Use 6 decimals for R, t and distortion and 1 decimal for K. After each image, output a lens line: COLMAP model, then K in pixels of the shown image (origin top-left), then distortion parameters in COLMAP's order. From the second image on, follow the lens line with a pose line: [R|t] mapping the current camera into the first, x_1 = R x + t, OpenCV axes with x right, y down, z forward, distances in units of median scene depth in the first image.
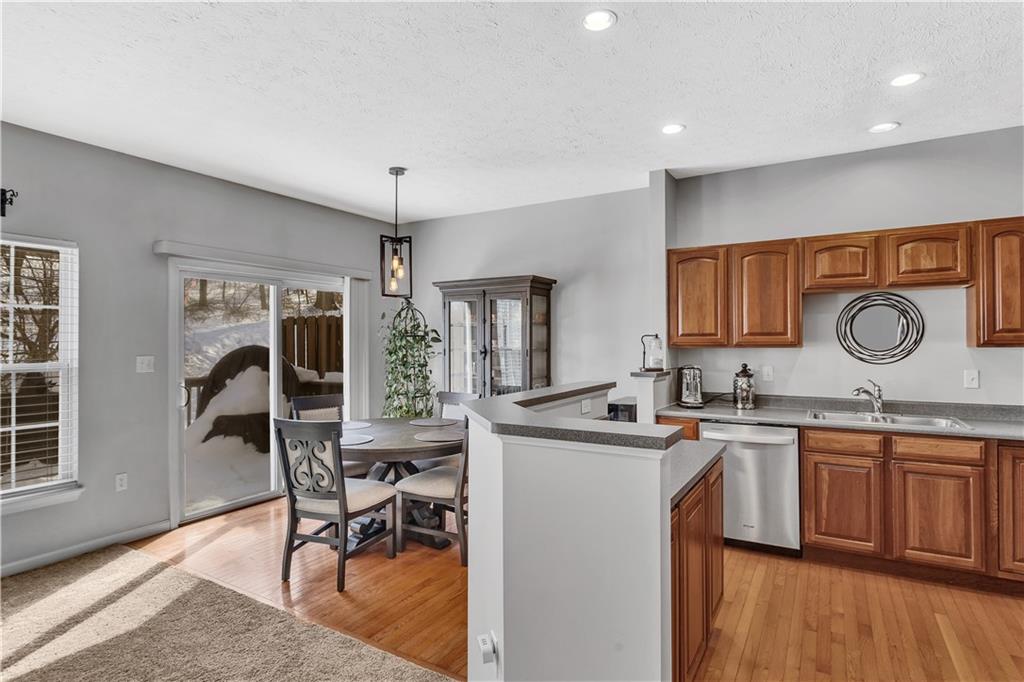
lens RADIAL K [[506.4, 0, 513.0], [0, 506.4, 337.1], [0, 0, 1]] dist [0.003023, 0.000407]
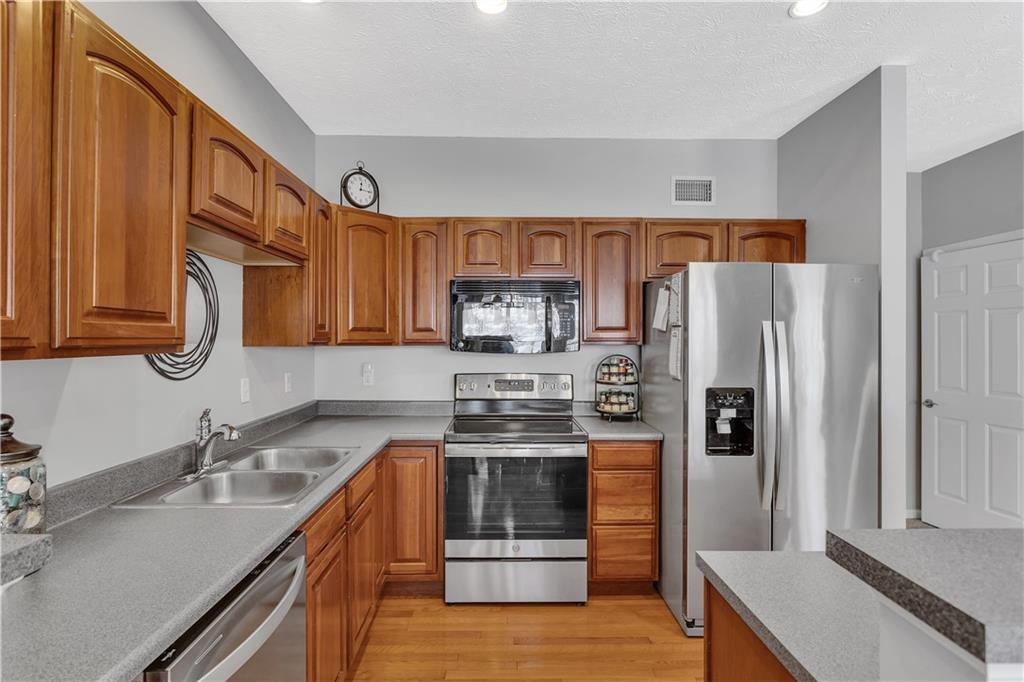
lens RADIAL K [[506.4, 0, 513.0], [0, 506.4, 337.1], [0, 0, 1]] dist [0.003023, 0.000407]
pose [[-0.545350, 0.006240, 0.838185, 0.072478], [-0.006899, 0.999905, -0.011932, 0.011872], [-0.838180, -0.012289, -0.545255, 1.017808]]
